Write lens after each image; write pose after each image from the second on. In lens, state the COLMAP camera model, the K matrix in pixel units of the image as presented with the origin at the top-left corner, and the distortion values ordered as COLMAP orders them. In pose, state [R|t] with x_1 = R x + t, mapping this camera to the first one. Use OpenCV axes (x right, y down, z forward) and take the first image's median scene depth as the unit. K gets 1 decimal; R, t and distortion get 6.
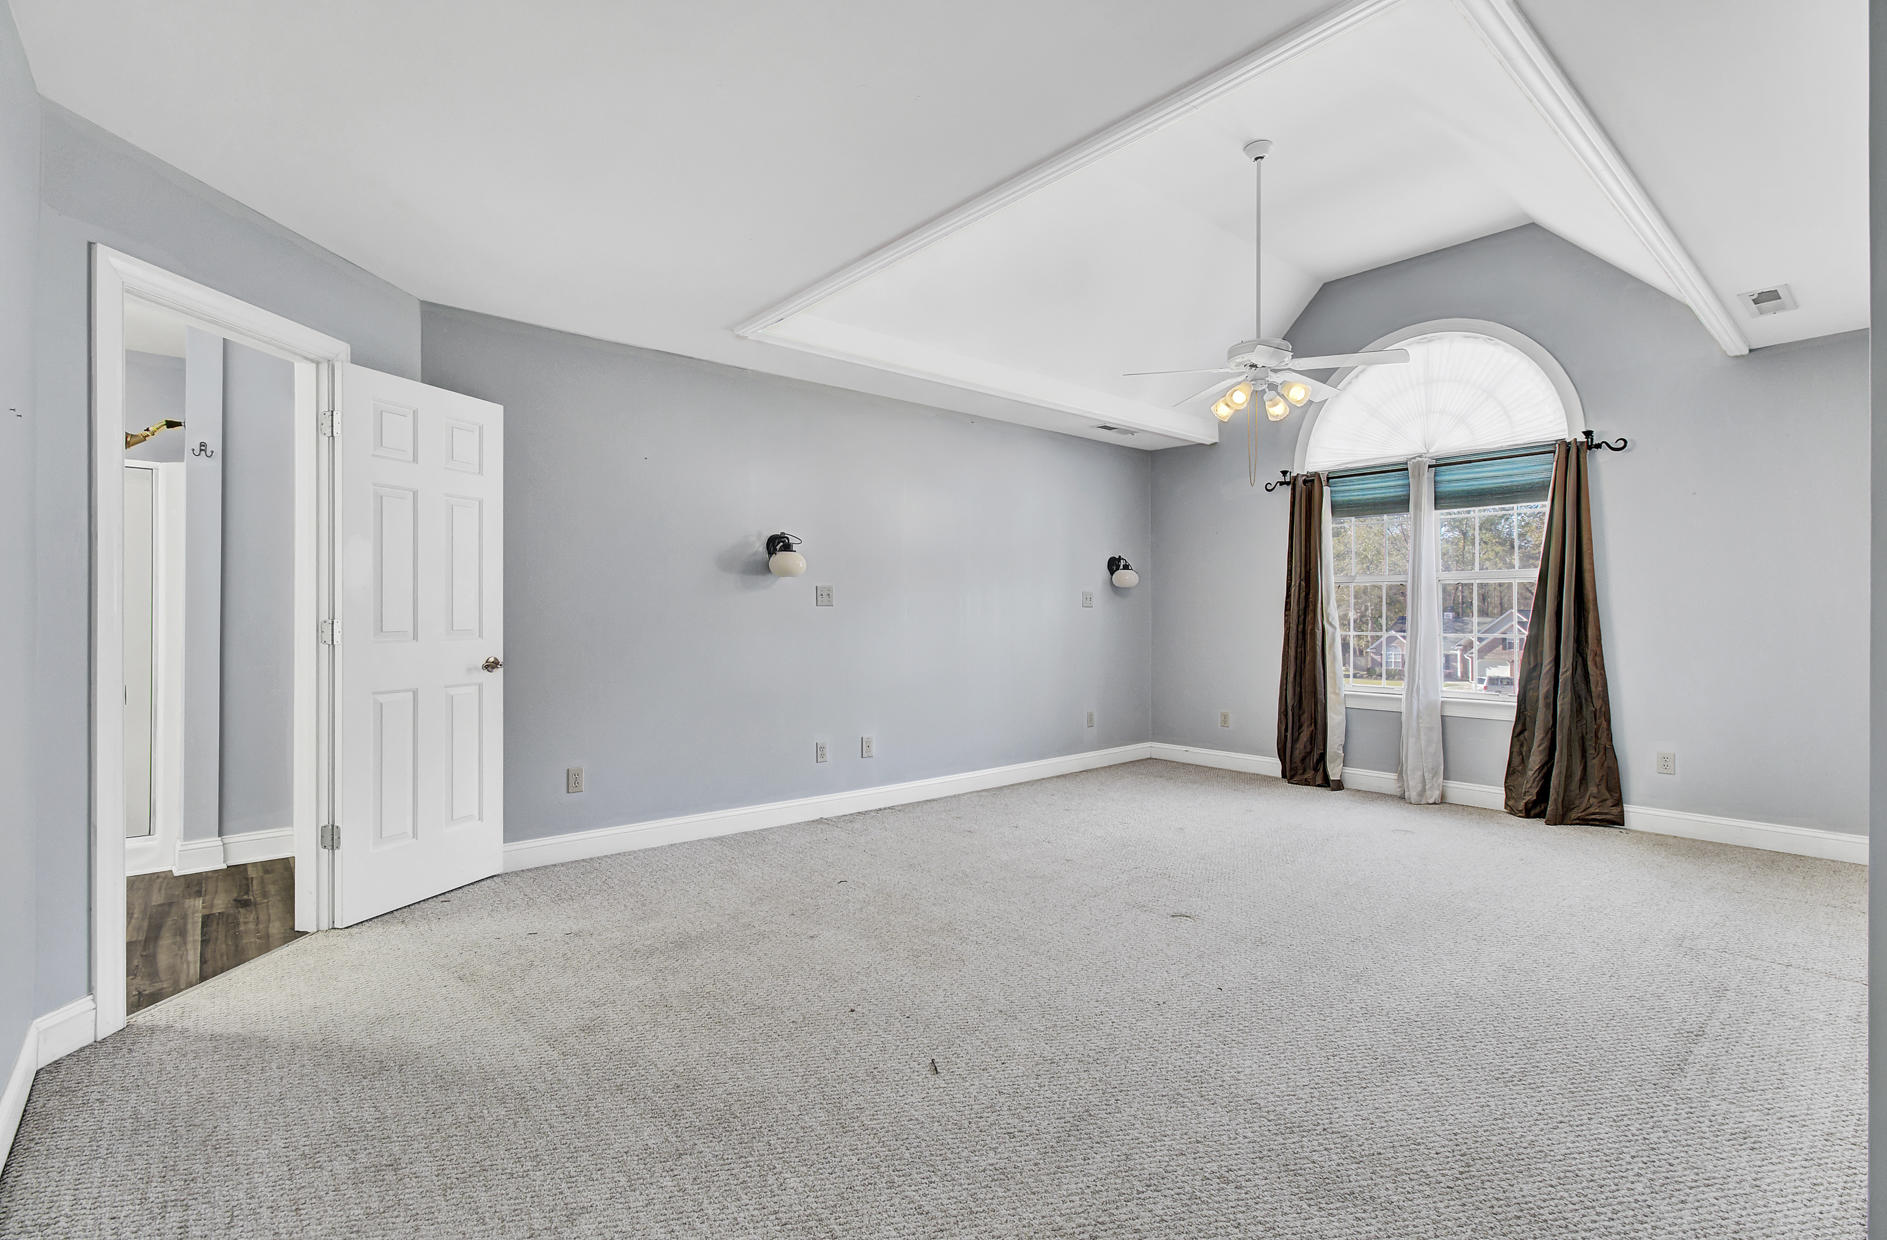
lens RADIAL K [[870.6, 0, 941.8], [0, 870.6, 621.1], [0, 0, 1]] dist [-0.014450, 0.000171]
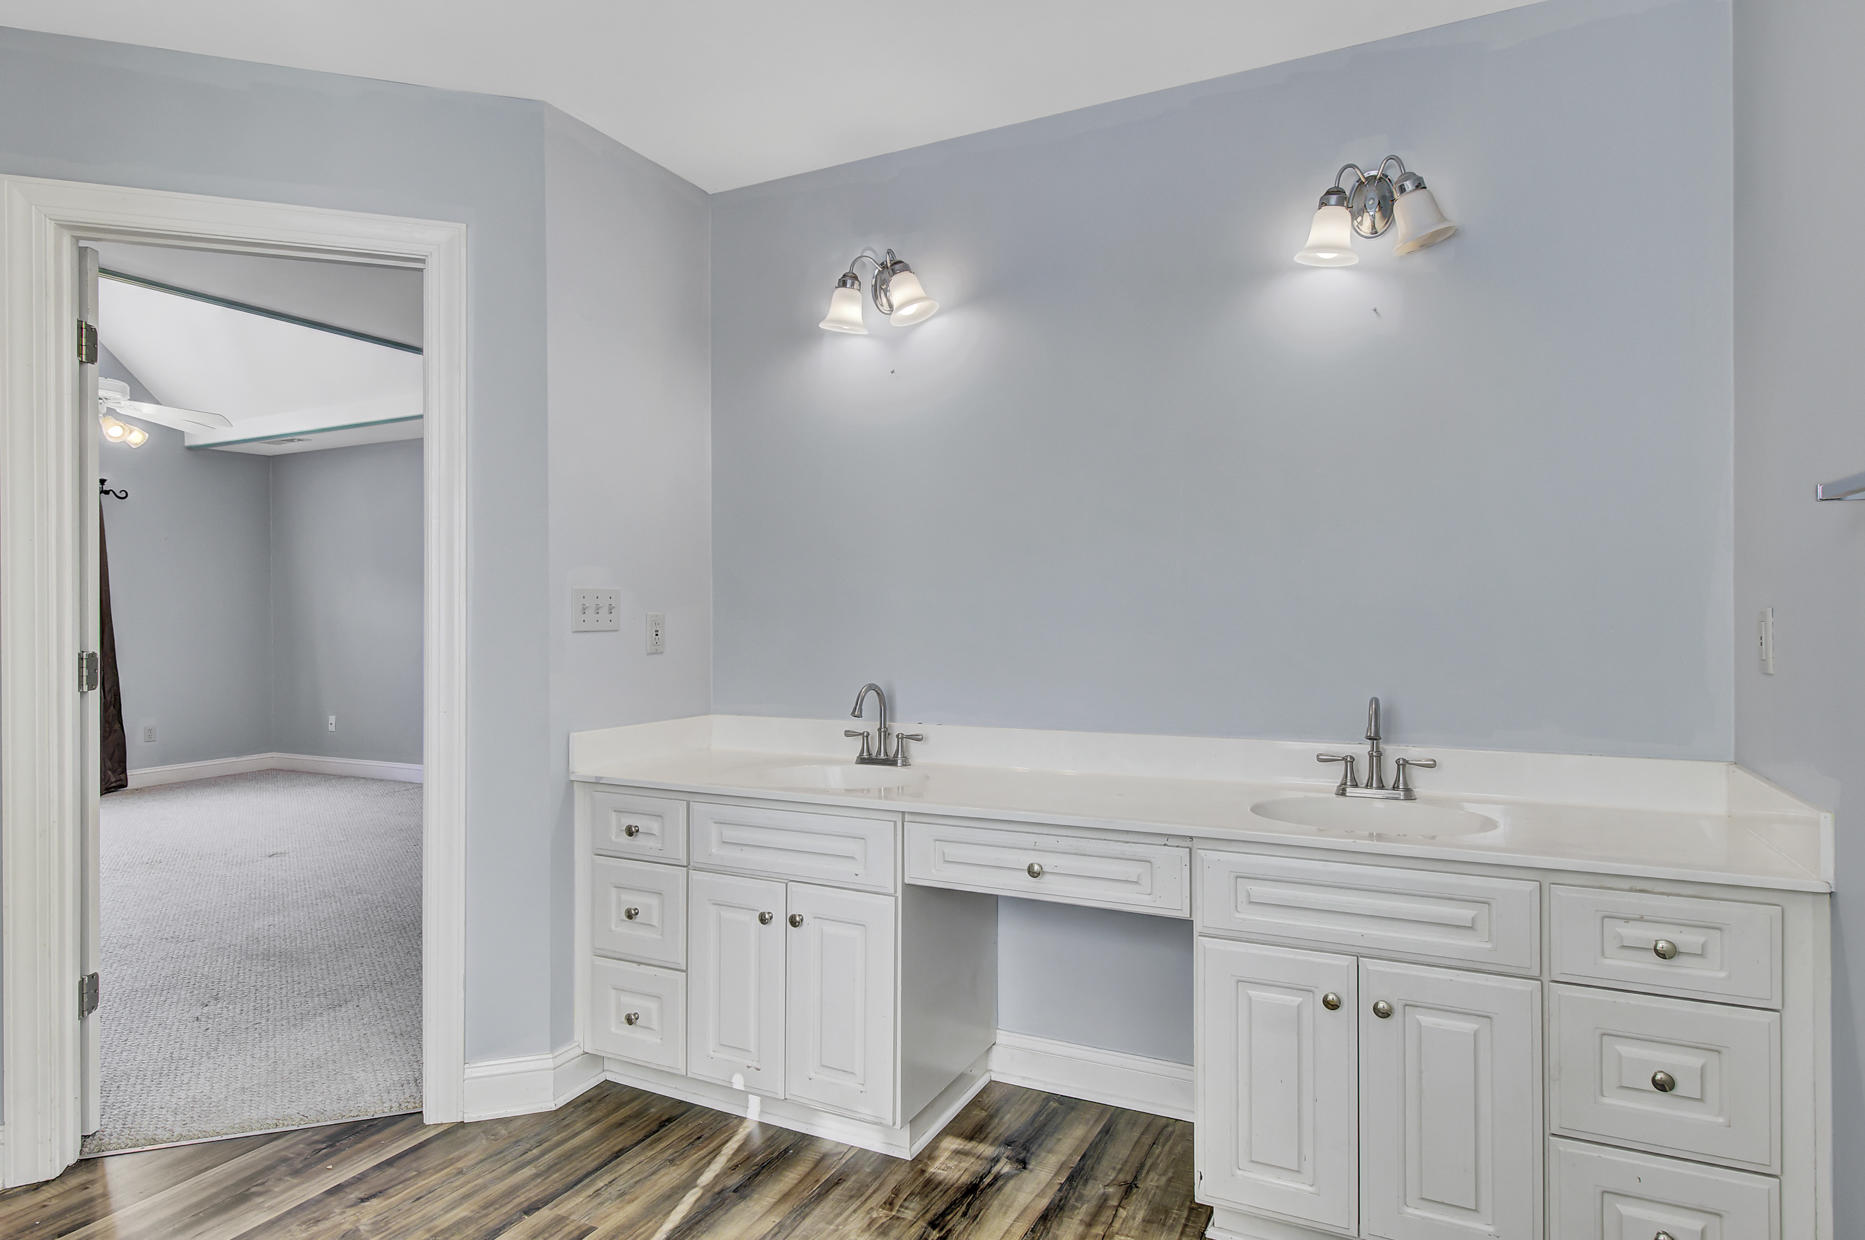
lens RADIAL K [[1046.5, 0, 930.5], [0, 1046.5, 618.5], [0, 0, 1]] dist [0.000016, 0.000005]
pose [[-0.397787, -0.002714, 0.917474, -1.160956], [0.010008, 0.999923, 0.007298, -0.017340], [-0.917423, 0.012085, -0.397730, 0.516676]]
